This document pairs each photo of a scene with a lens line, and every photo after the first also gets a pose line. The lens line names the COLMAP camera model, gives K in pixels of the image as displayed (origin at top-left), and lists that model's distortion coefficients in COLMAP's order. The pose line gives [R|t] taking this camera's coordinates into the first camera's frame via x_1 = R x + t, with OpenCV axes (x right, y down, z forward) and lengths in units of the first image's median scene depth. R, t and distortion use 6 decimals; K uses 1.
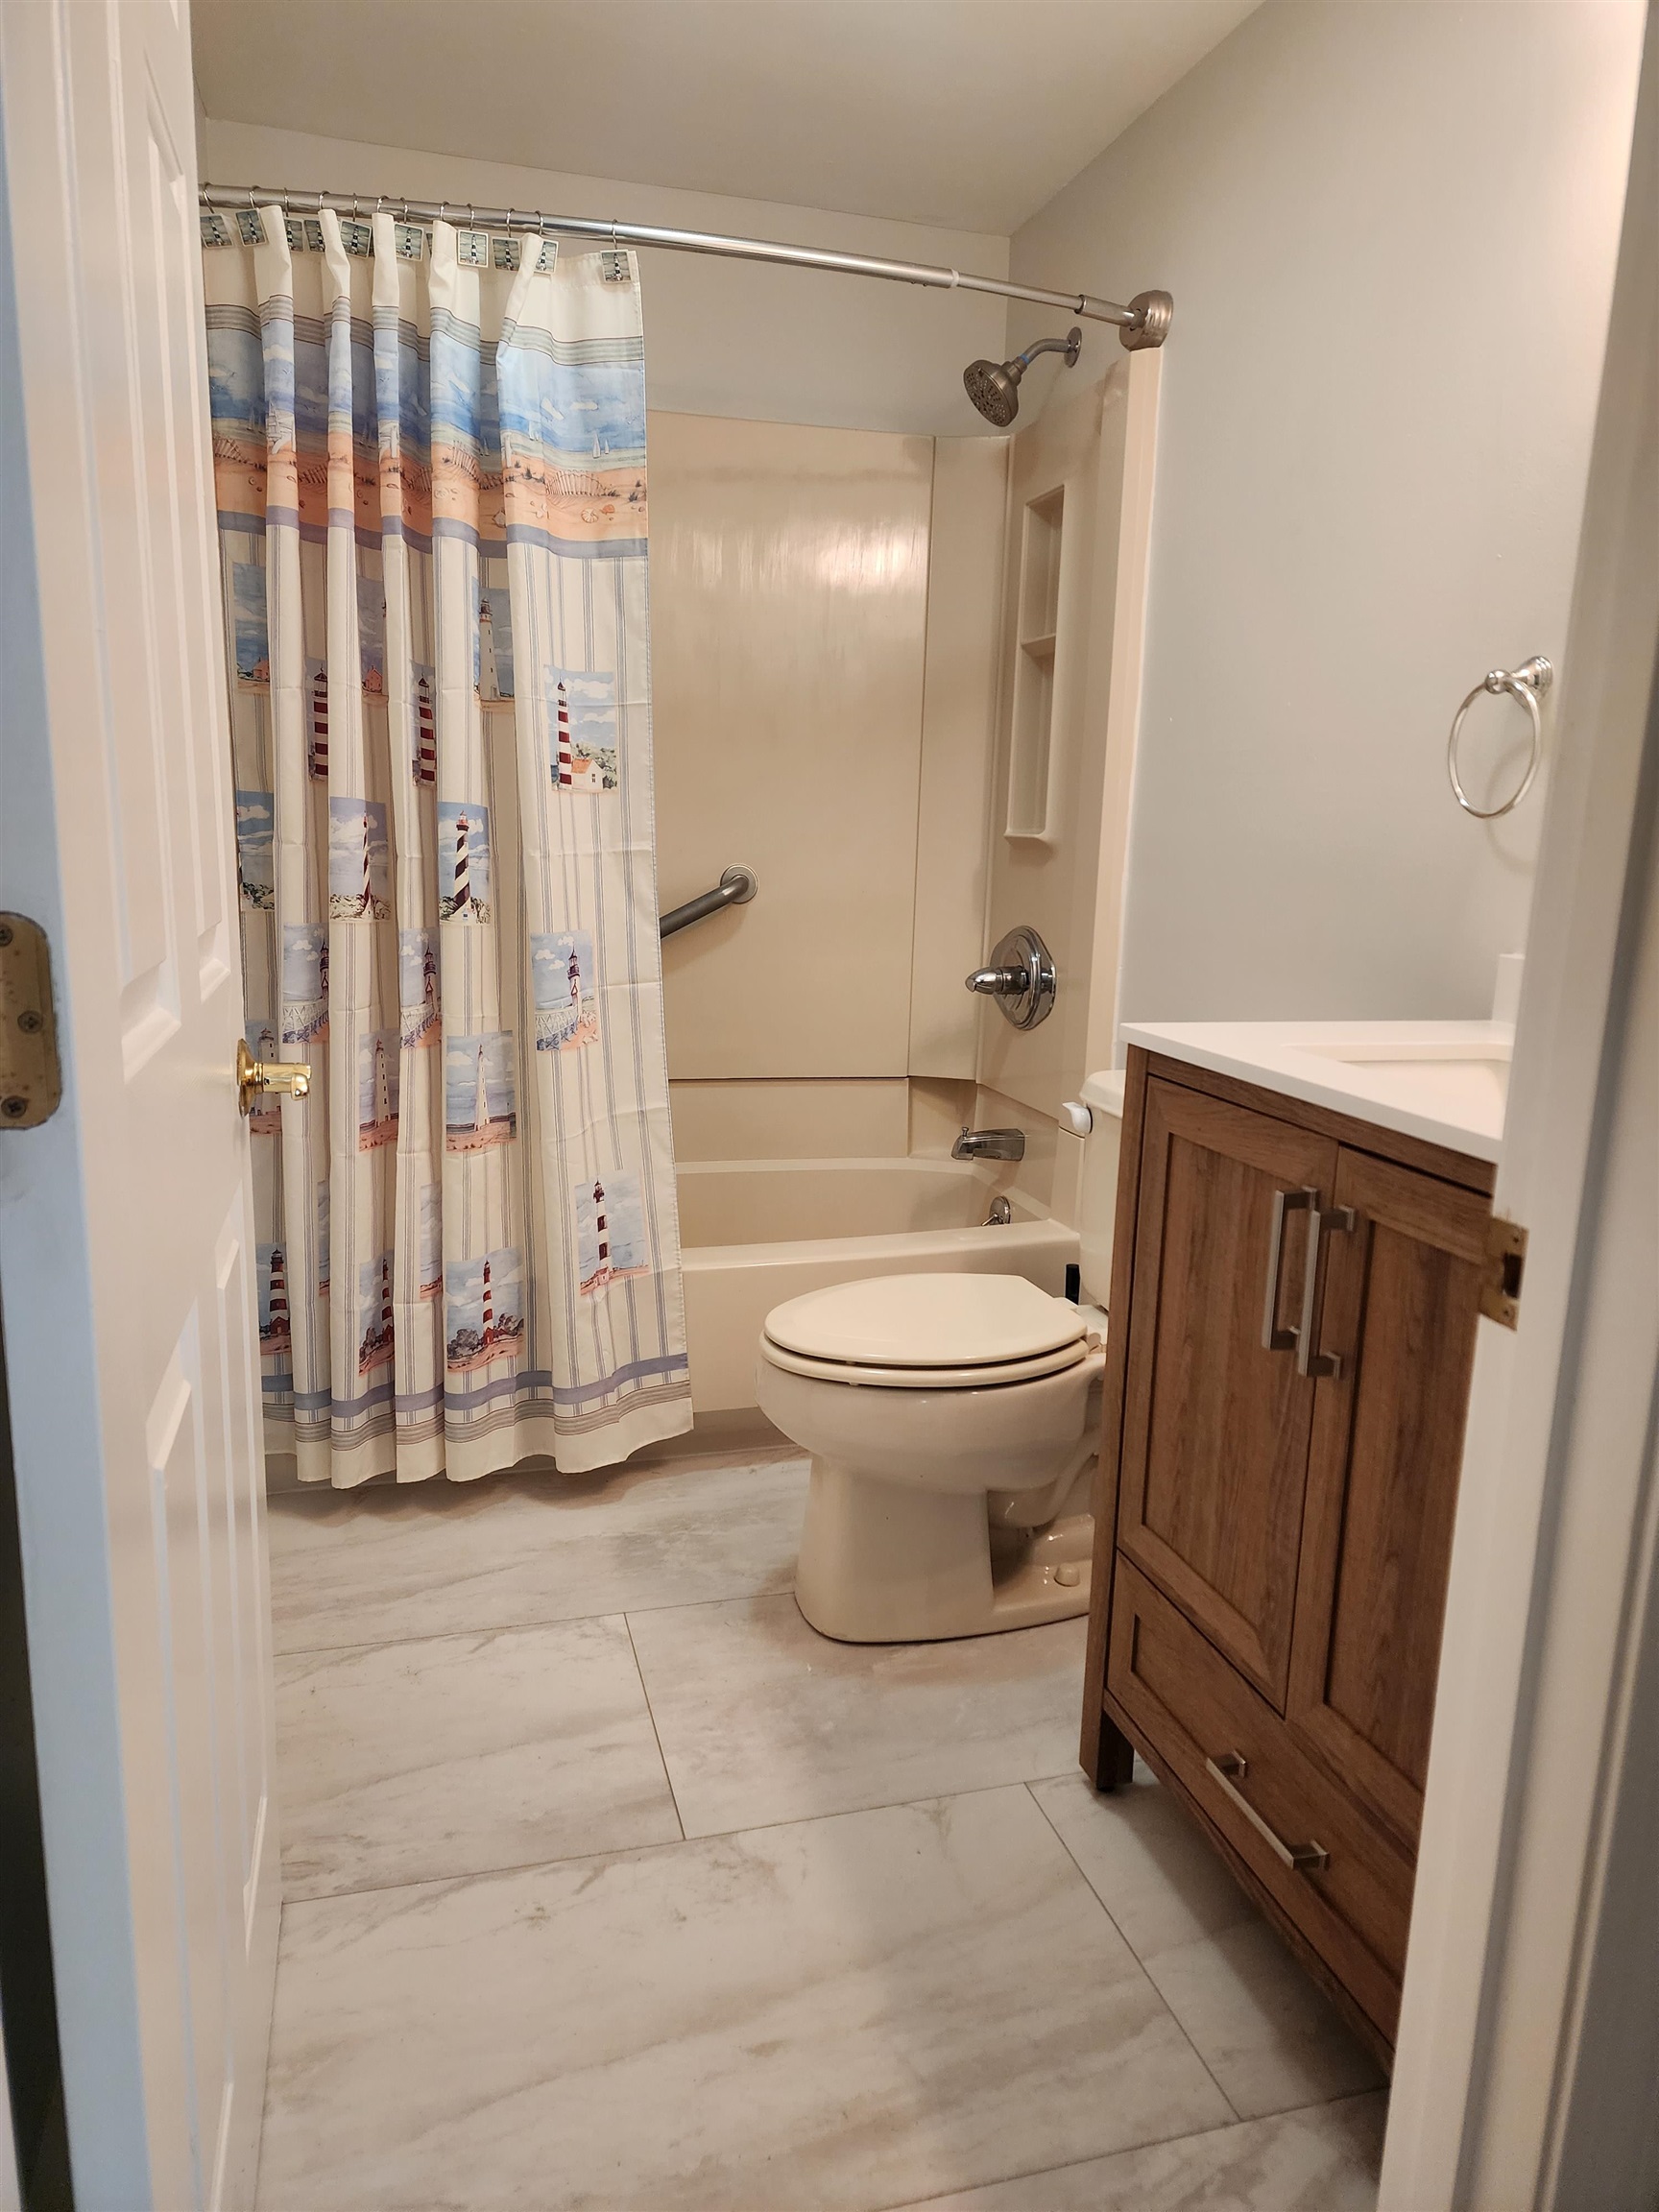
lens RADIAL K [[1458.6, 0, 833.6], [0, 1458.6, 1110.2], [0, 0, 1]] dist [0.084567, -0.106444]
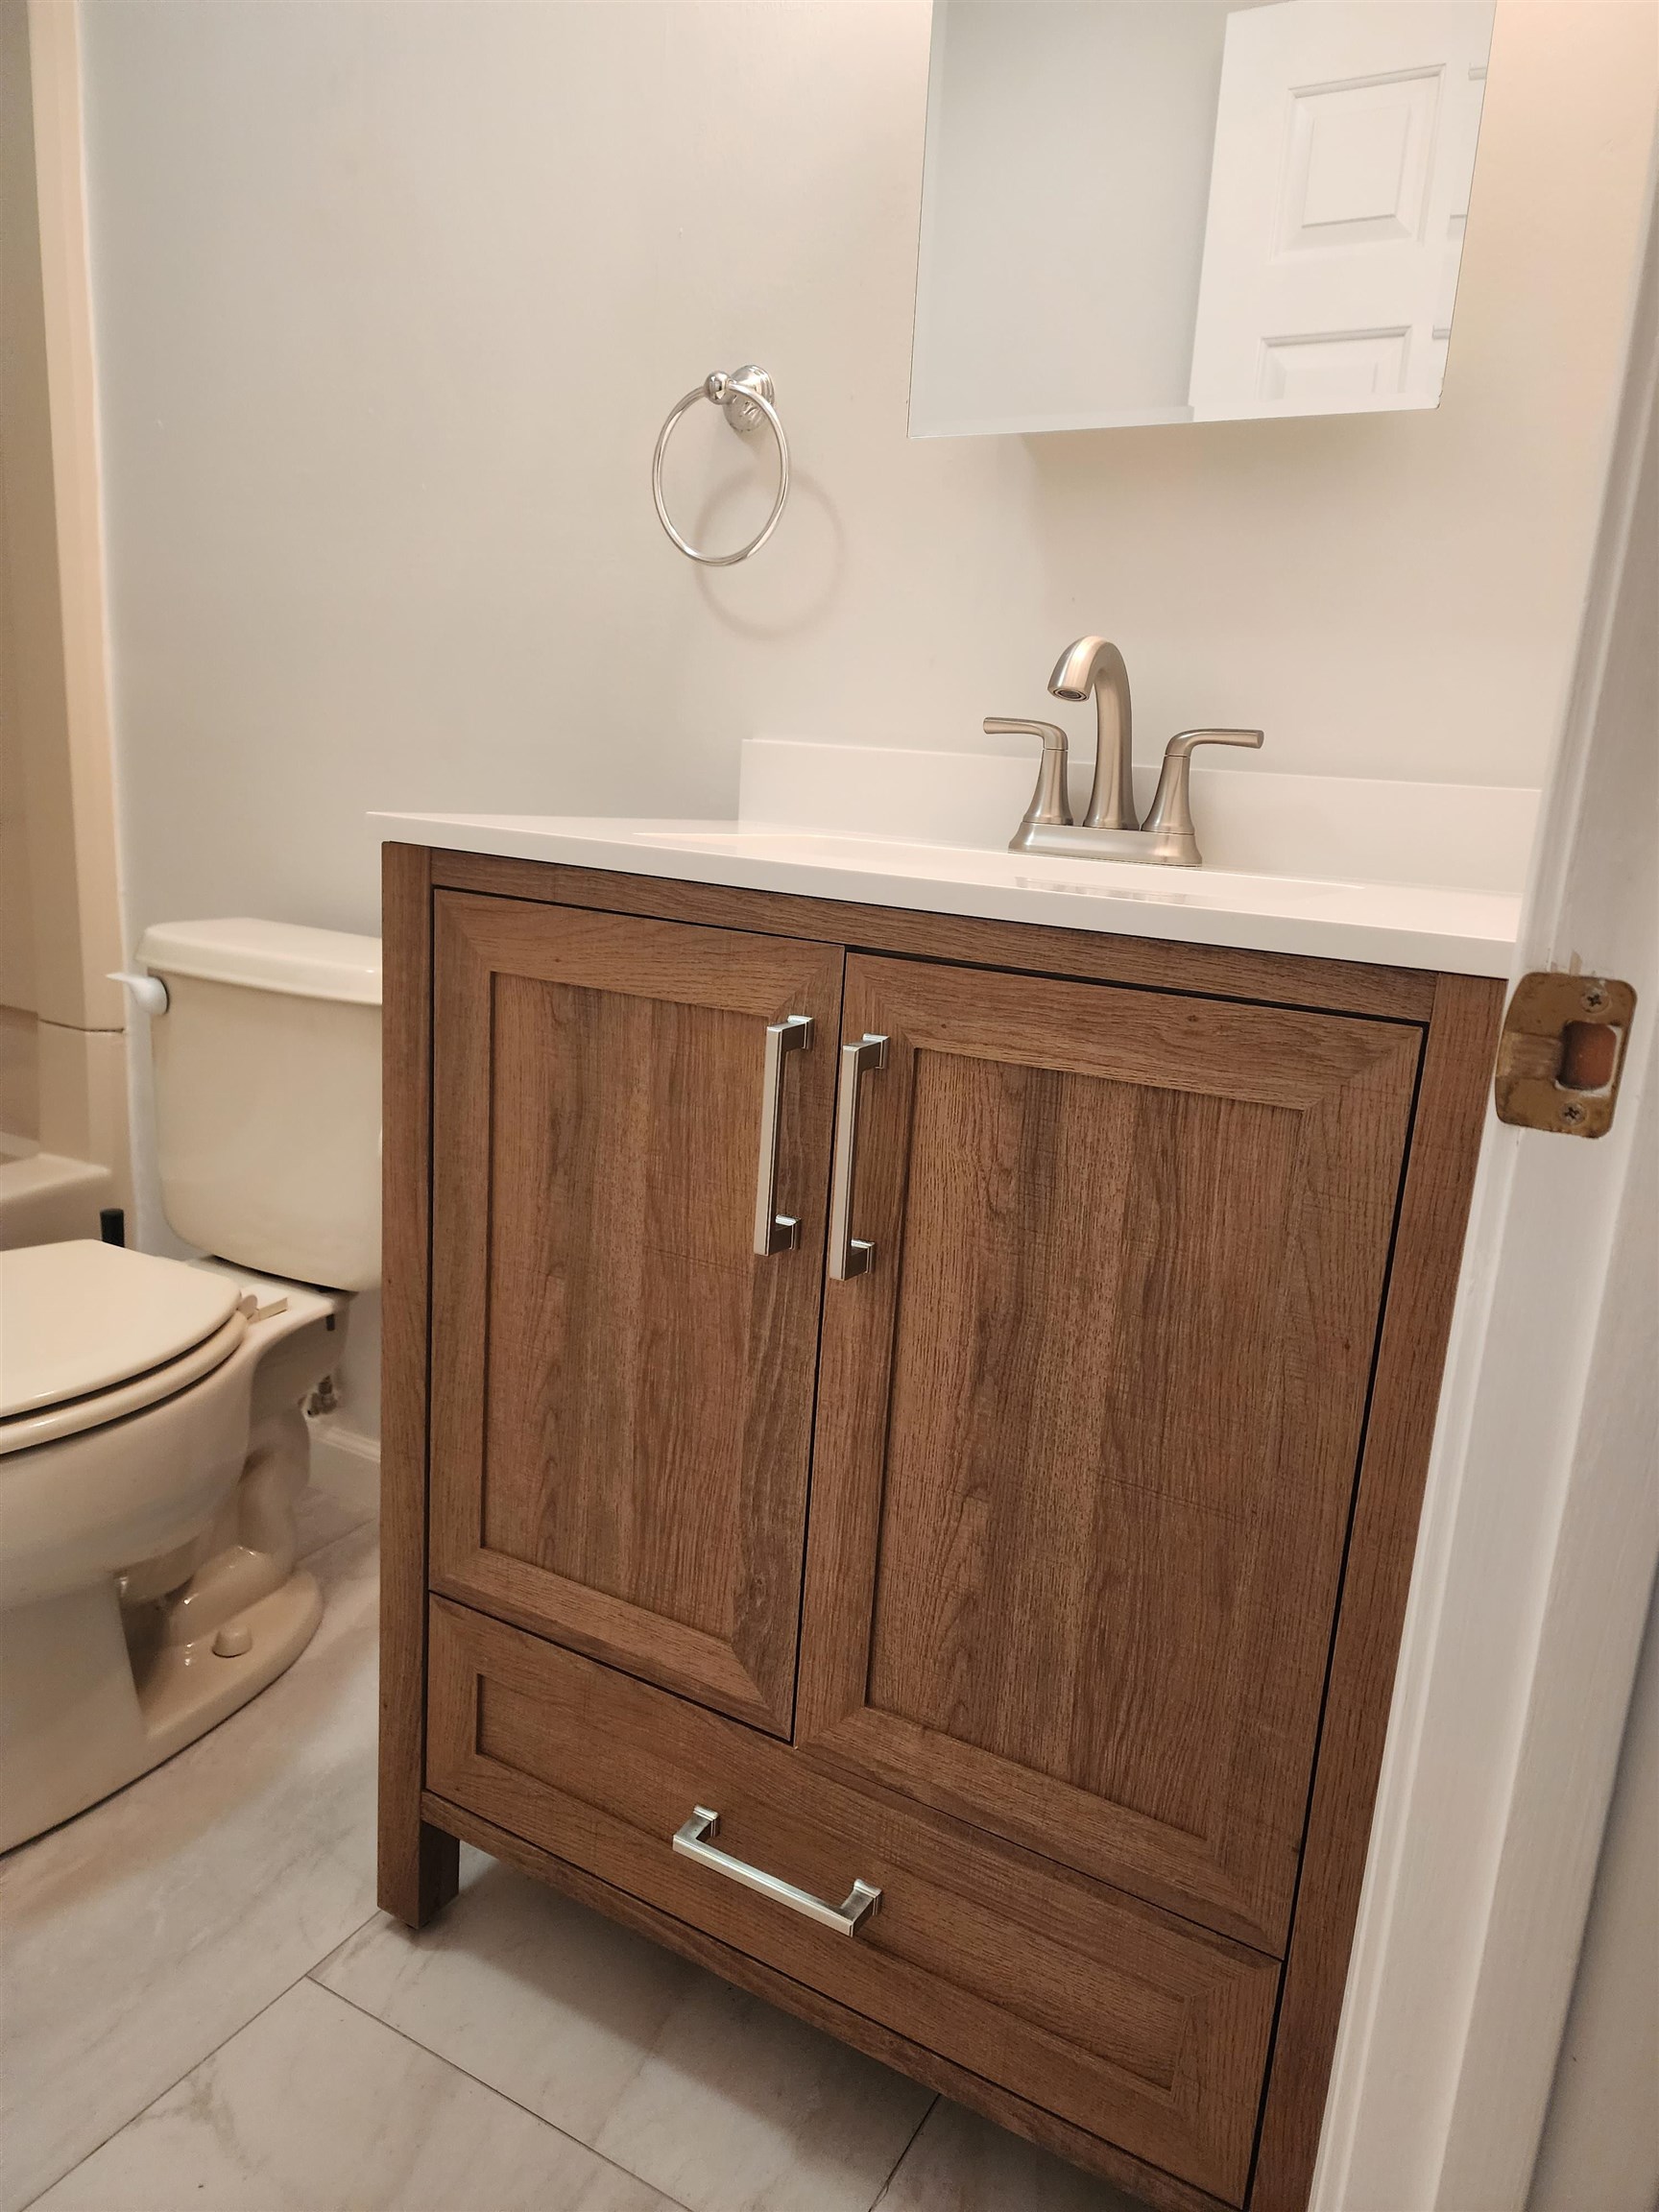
lens RADIAL K [[1463.9, 0, 830.0], [0, 1463.9, 1105.7], [0, 0, 1]] dist [0.066580, -0.065860]
pose [[0.706383, -0.138500, 0.694148, -0.094228], [0.089582, 0.990277, 0.106424, 0.012799], [-0.702138, -0.012993, 0.711922, 0.294398]]
